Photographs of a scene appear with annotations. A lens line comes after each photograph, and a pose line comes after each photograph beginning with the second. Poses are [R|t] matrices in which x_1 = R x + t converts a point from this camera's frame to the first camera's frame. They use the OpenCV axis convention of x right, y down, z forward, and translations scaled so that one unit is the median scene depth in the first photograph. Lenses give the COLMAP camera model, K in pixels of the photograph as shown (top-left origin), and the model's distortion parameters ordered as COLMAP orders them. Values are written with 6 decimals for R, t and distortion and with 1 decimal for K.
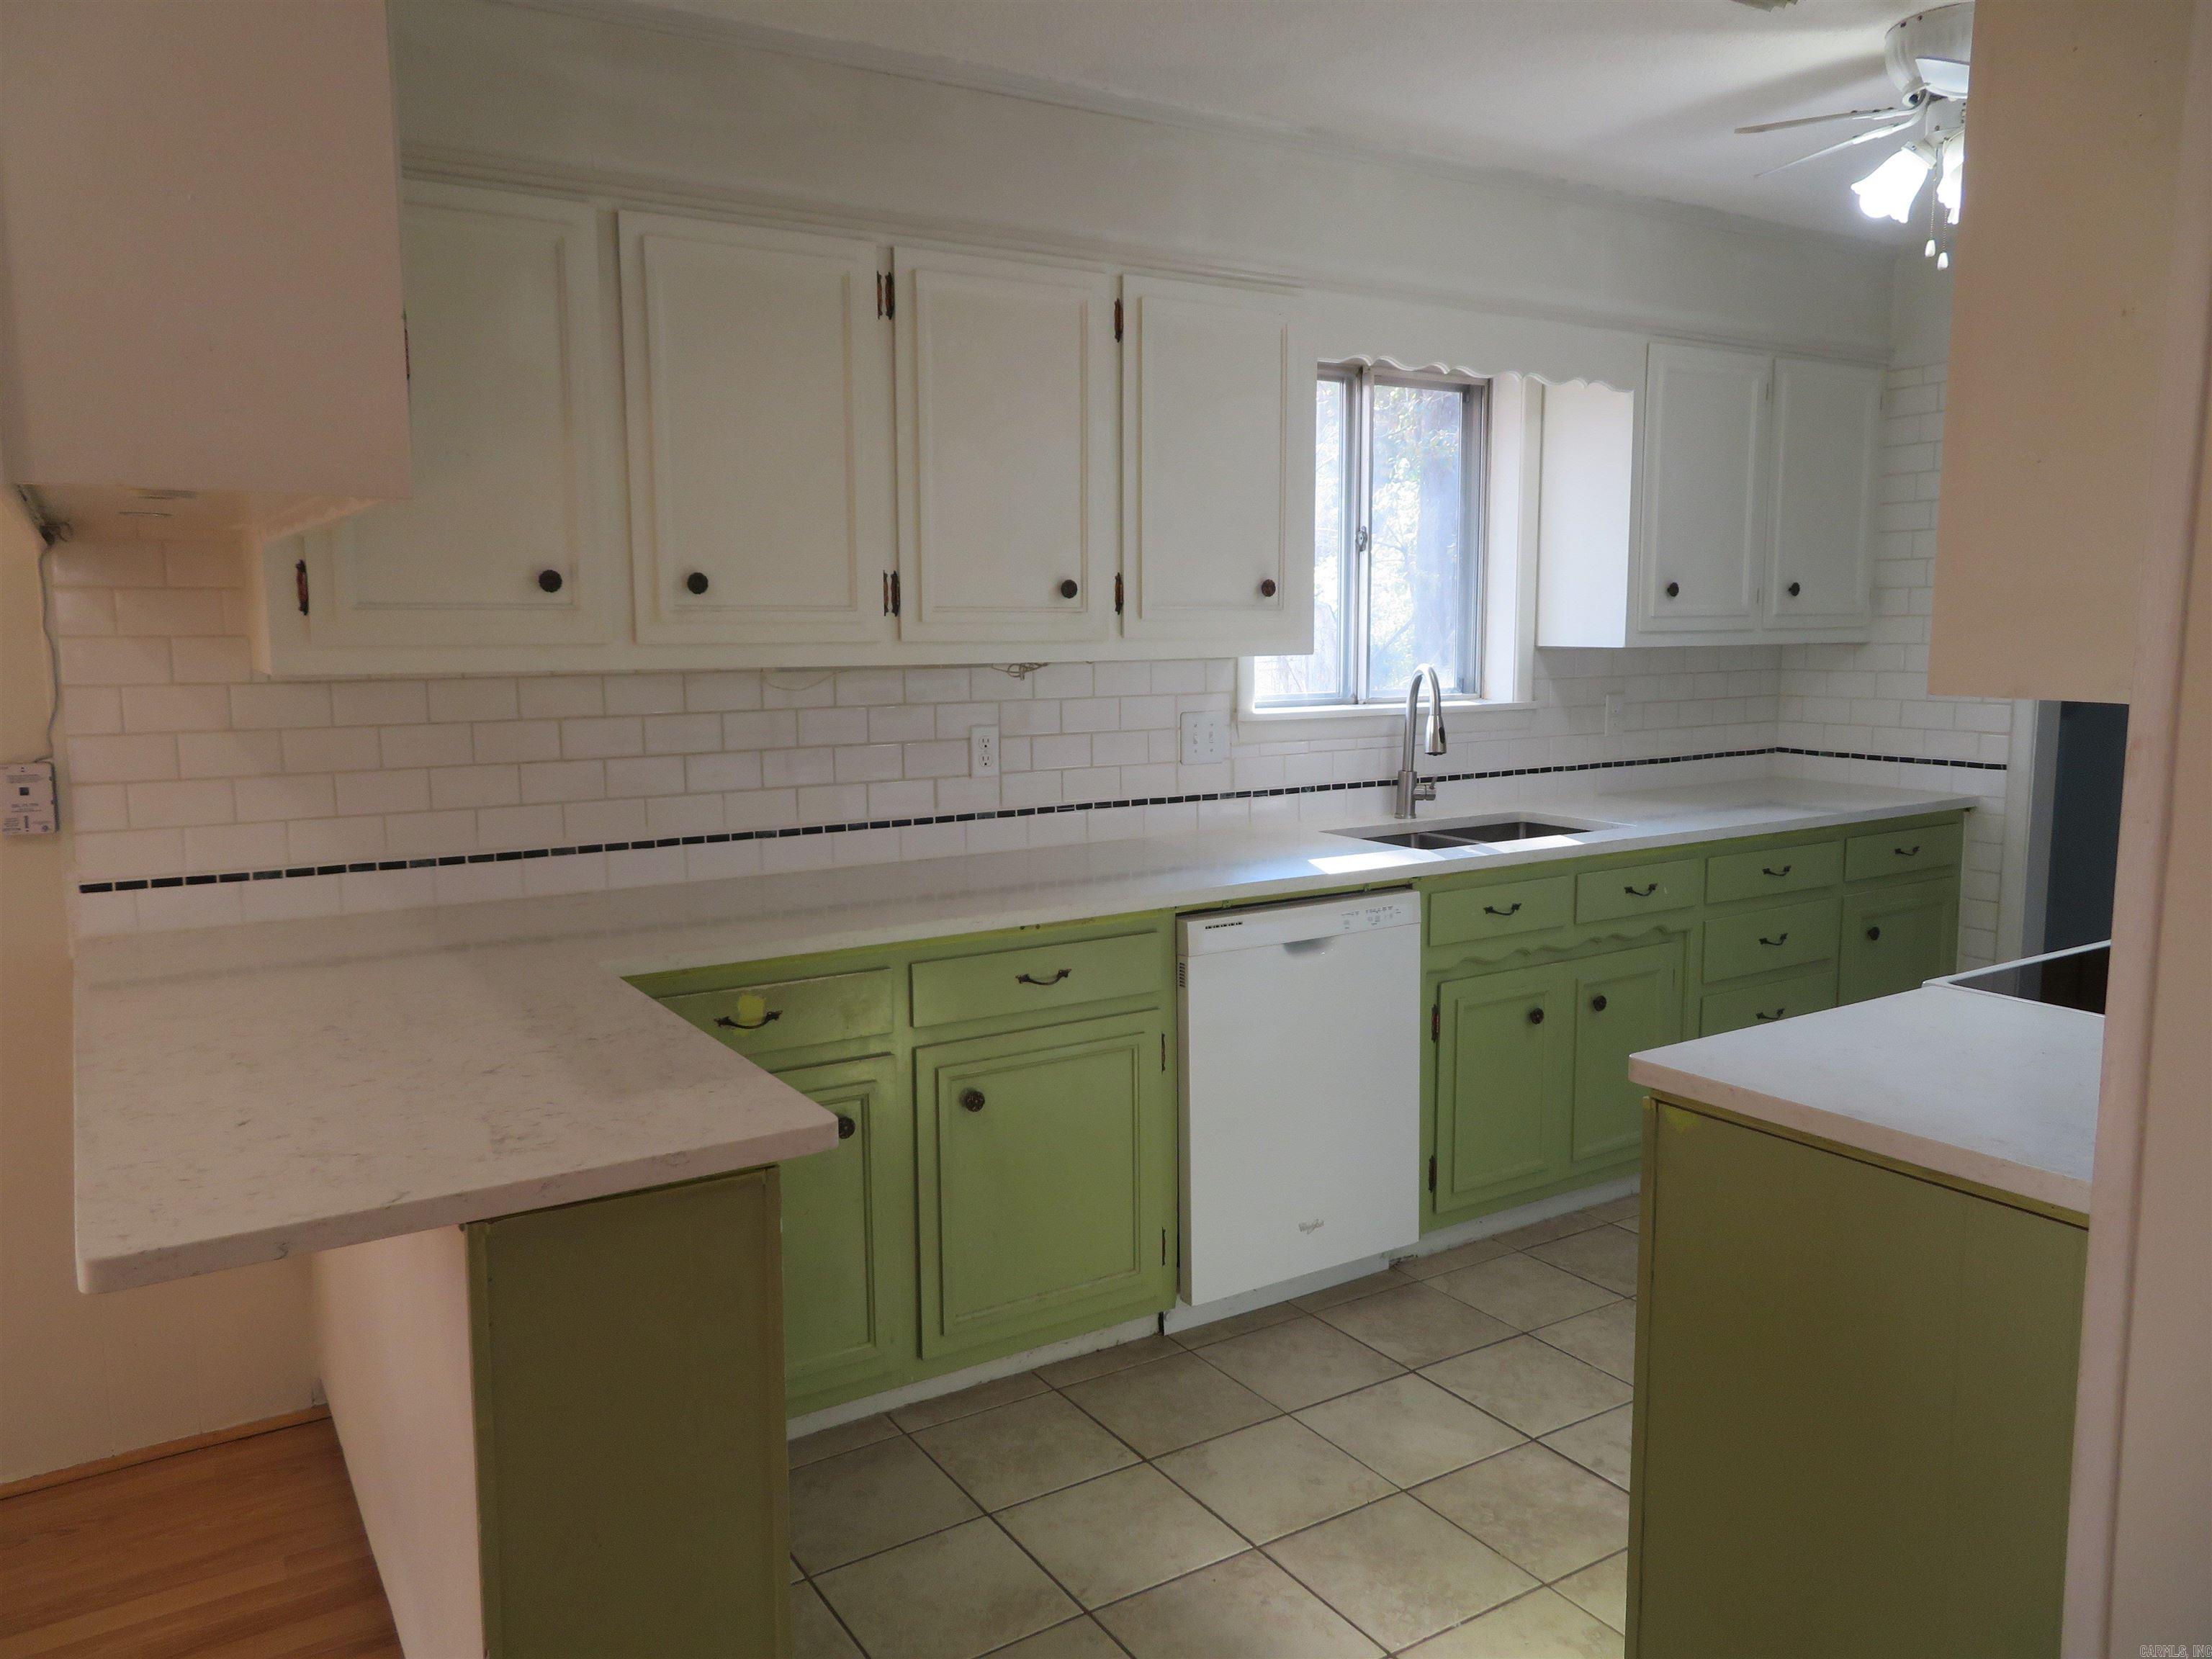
lens RADIAL K [[1569.8, 0, 1106.0], [0, 1569.8, 829.5], [0, 0, 1]] dist [0.005973, 0.001320]
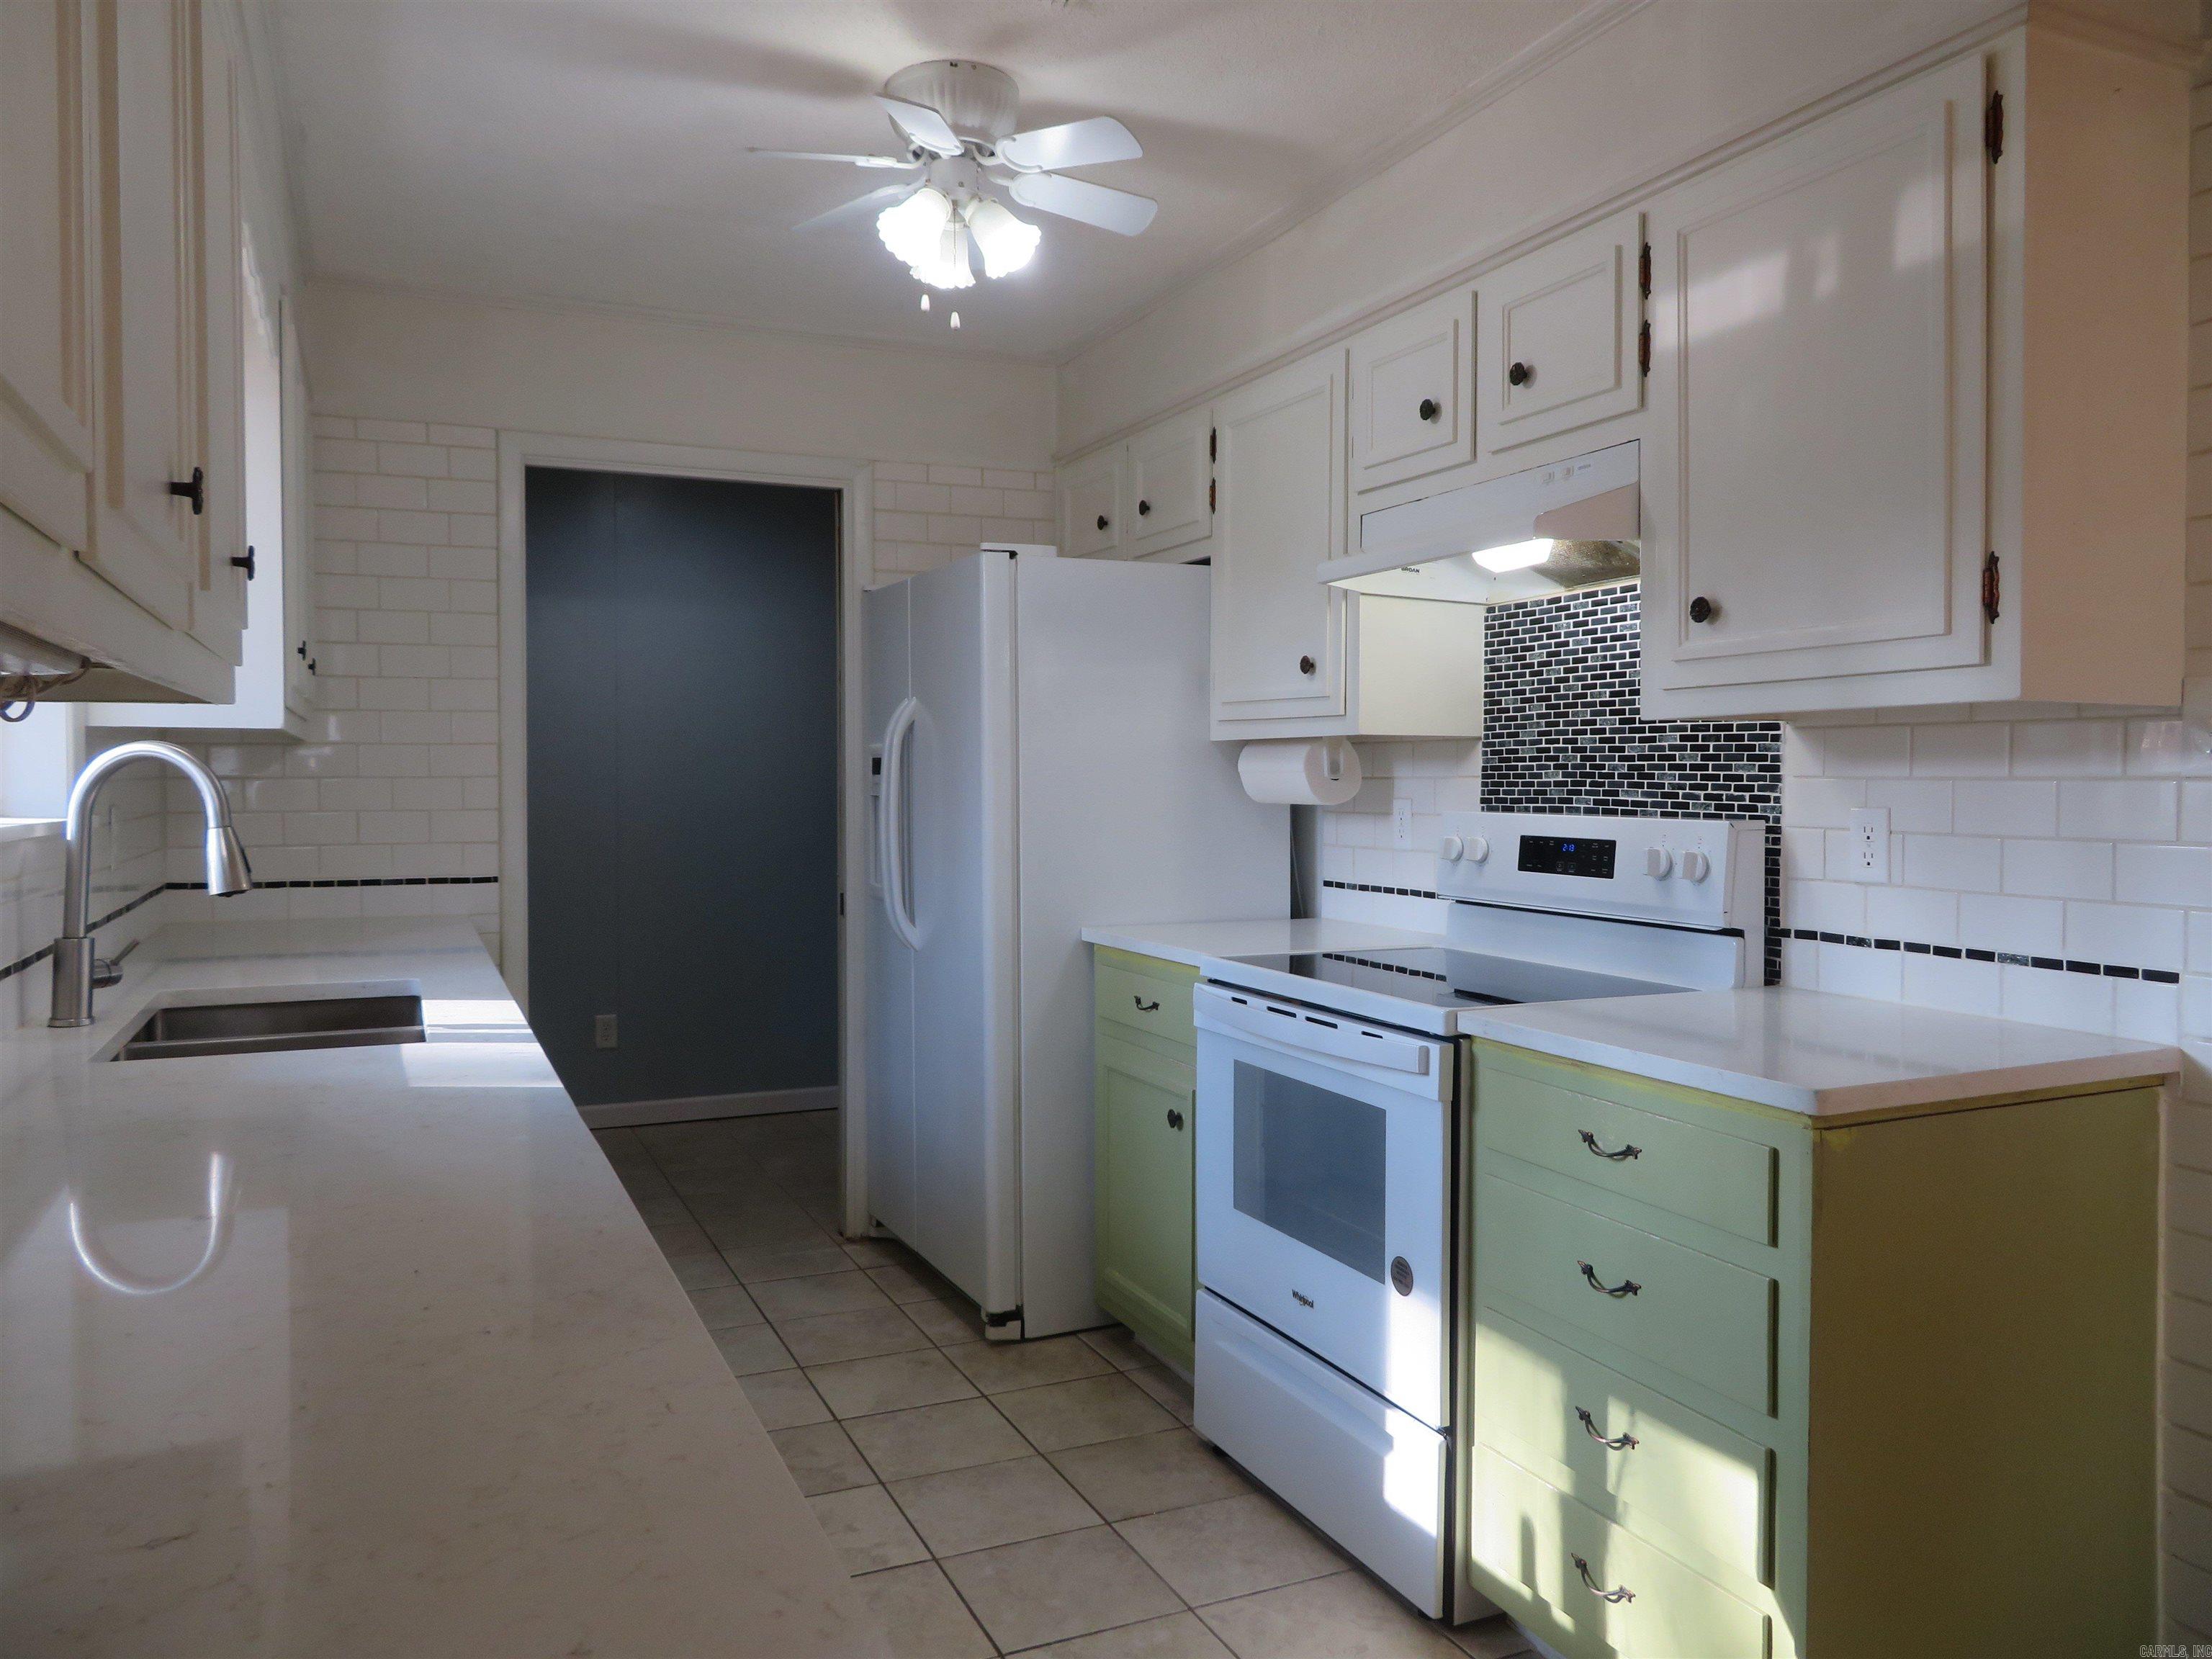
lens RADIAL K [[1611.9, 0, 1106.1], [0, 1611.9, 817.5], [0, 0, 1]] dist [-0.005439, 0.004492]
pose [[0.135289, -0.020194, 0.990600, -0.373191], [0.130188, 0.991486, 0.002432, -0.040482], [-0.982216, 0.128635, 0.136766, 0.682121]]
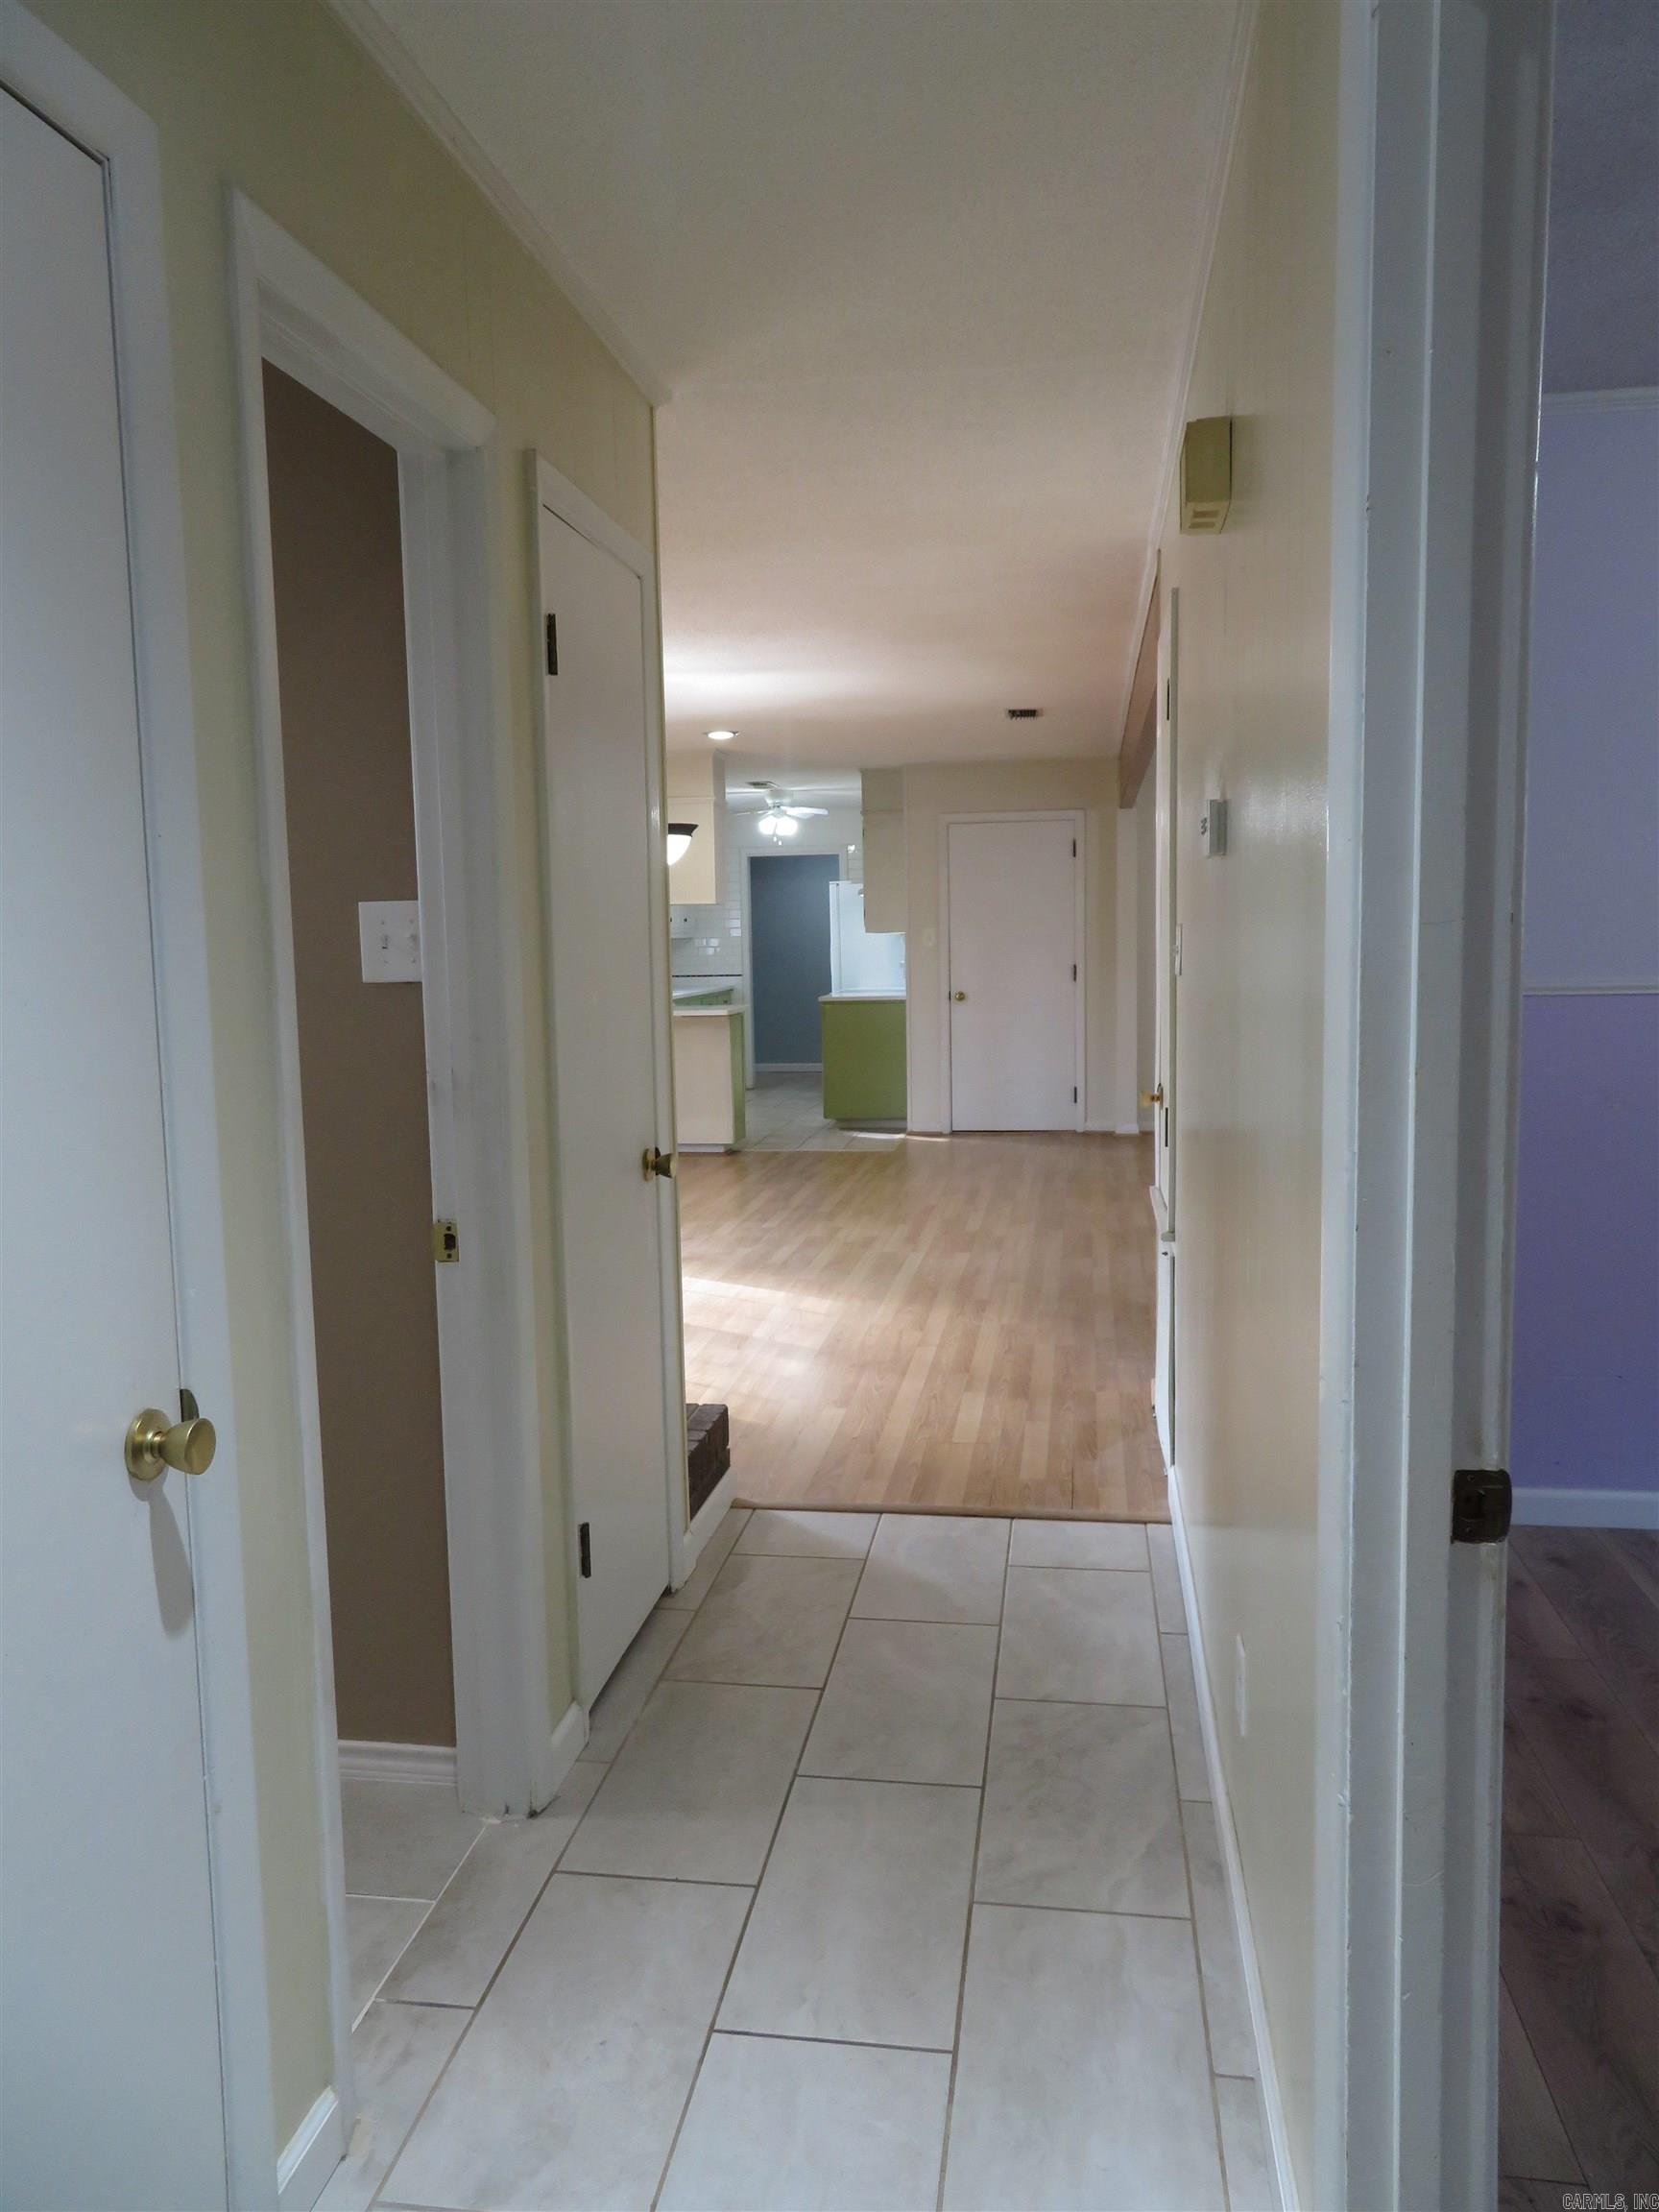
lens RADIAL K [[1571.3, 0, 829.5], [0, 1571.3, 1106.0], [0, 0, 1]] dist [-0.000252, 0.003076]
pose [[0.660466, -0.086624, 0.745842, -2.212075], [0.115065, 0.993267, 0.013466, 0.258614], [-0.741987, 0.076926, 0.665986, -1.590905]]
